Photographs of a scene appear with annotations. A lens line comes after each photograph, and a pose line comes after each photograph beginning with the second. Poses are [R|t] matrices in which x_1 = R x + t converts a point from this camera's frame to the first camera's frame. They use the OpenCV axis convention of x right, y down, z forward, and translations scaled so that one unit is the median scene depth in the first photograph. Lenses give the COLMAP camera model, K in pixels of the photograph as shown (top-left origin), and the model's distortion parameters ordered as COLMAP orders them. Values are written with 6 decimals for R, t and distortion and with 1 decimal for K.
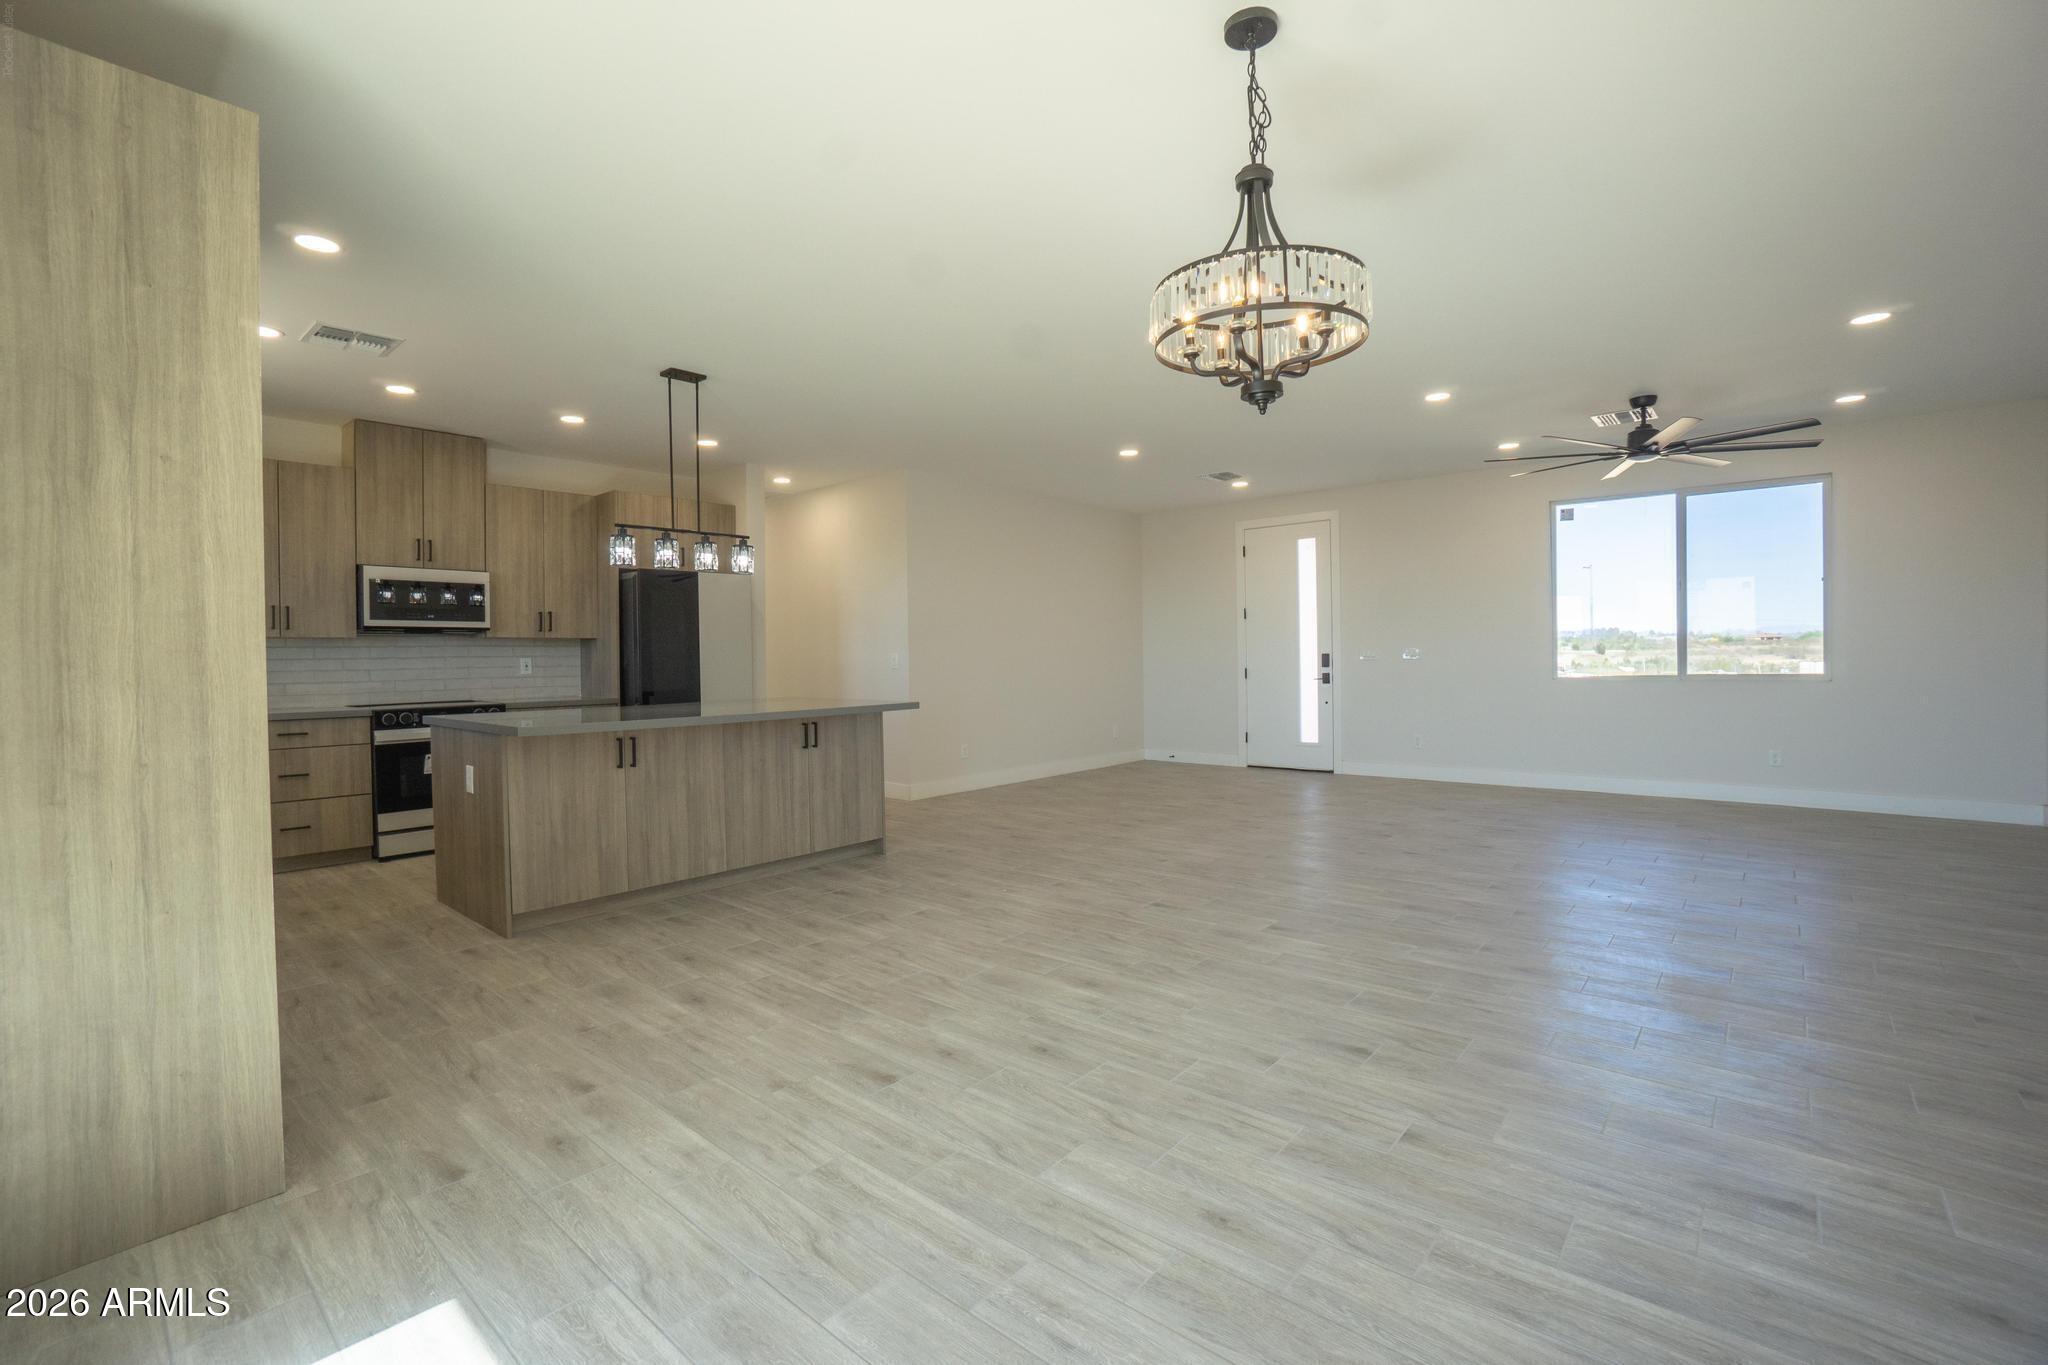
lens RADIAL K [[905.9, 0, 1001.4], [0, 905.9, 672.2], [0, 0, 1]] dist [-0.058175, 0.018712]
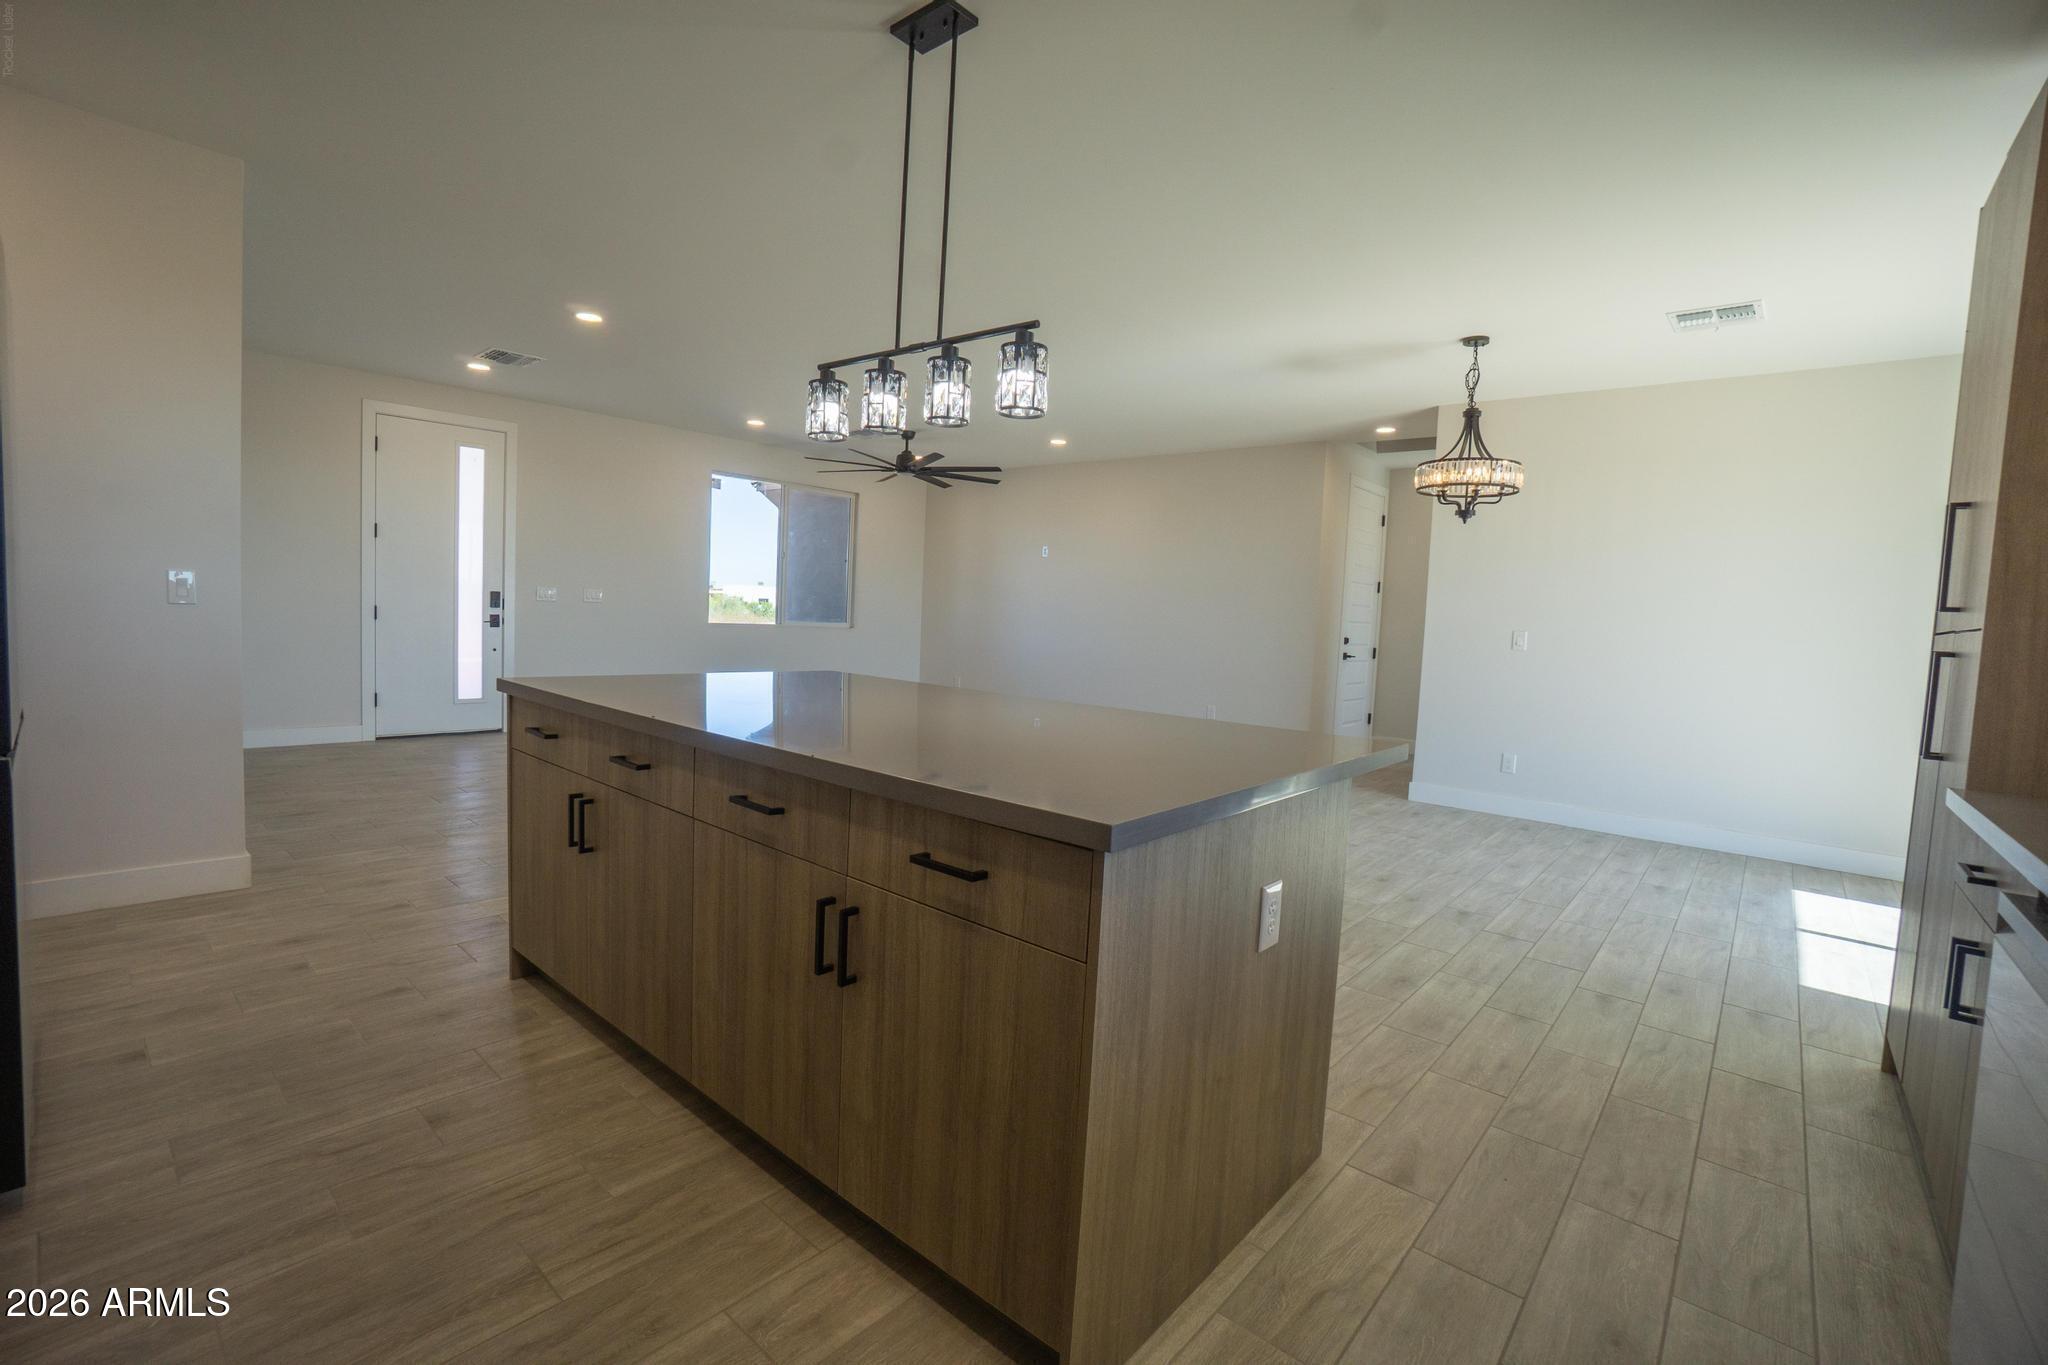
lens RADIAL K [[905.9, 0, 989.8], [0, 905.9, 670.8], [0, 0, 1]] dist [-0.058175, 0.018712]
pose [[-0.001494, -0.052875, 0.998600, -1.291556], [-0.028544, 0.998196, 0.052811, -0.009824], [-0.999591, -0.028426, -0.003000, 1.460168]]
